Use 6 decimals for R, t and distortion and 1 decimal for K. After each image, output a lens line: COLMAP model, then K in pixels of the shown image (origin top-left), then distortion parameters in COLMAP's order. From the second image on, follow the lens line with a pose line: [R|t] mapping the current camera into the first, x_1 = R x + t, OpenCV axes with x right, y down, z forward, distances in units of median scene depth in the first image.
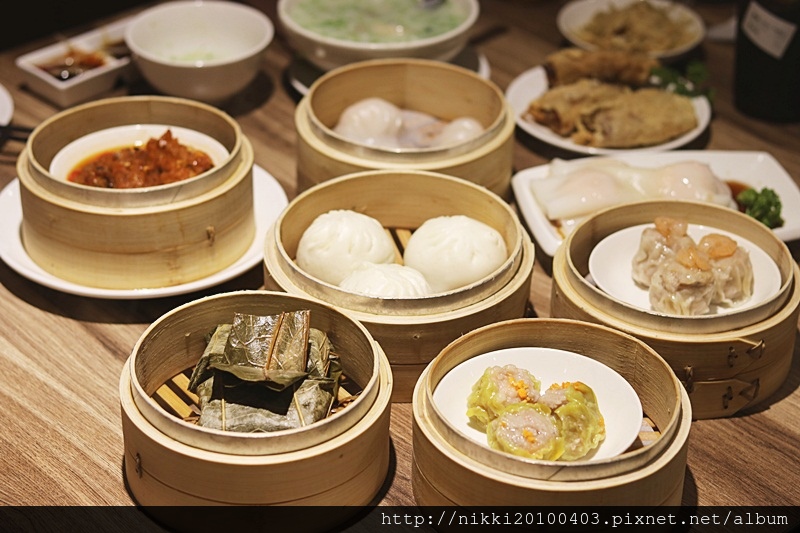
lens RADIAL K [[1933.3, 0, 399.8], [0, 1933.3, 268.8], [0, 0, 1]] dist [-0.022184, 0.000000]
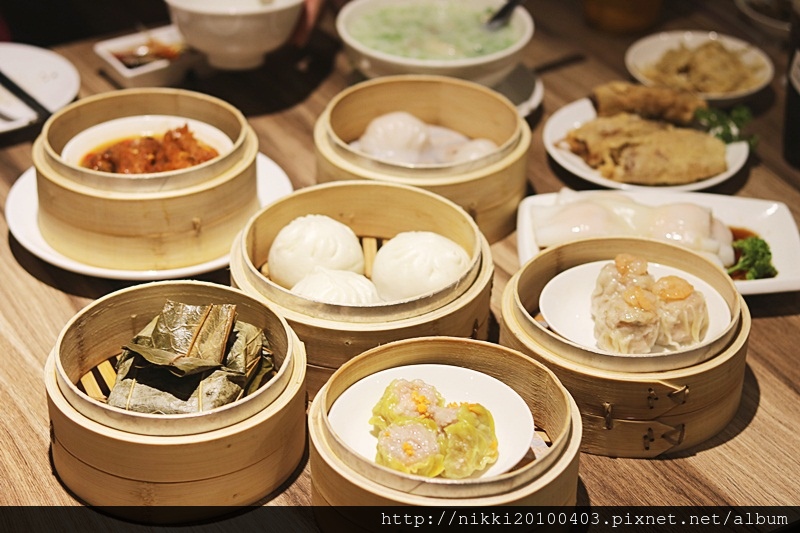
lens RADIAL K [[1933.3, 0, 401.4], [0, 1933.3, 264.5], [0, 0, 1]] dist [-0.022184, 0.000000]
pose [[0.978409, 0.105846, -0.177516, 0.203471], [-0.107610, 0.994193, -0.000309, -0.008677], [0.176452, 0.019405, 0.984118, -0.009226]]
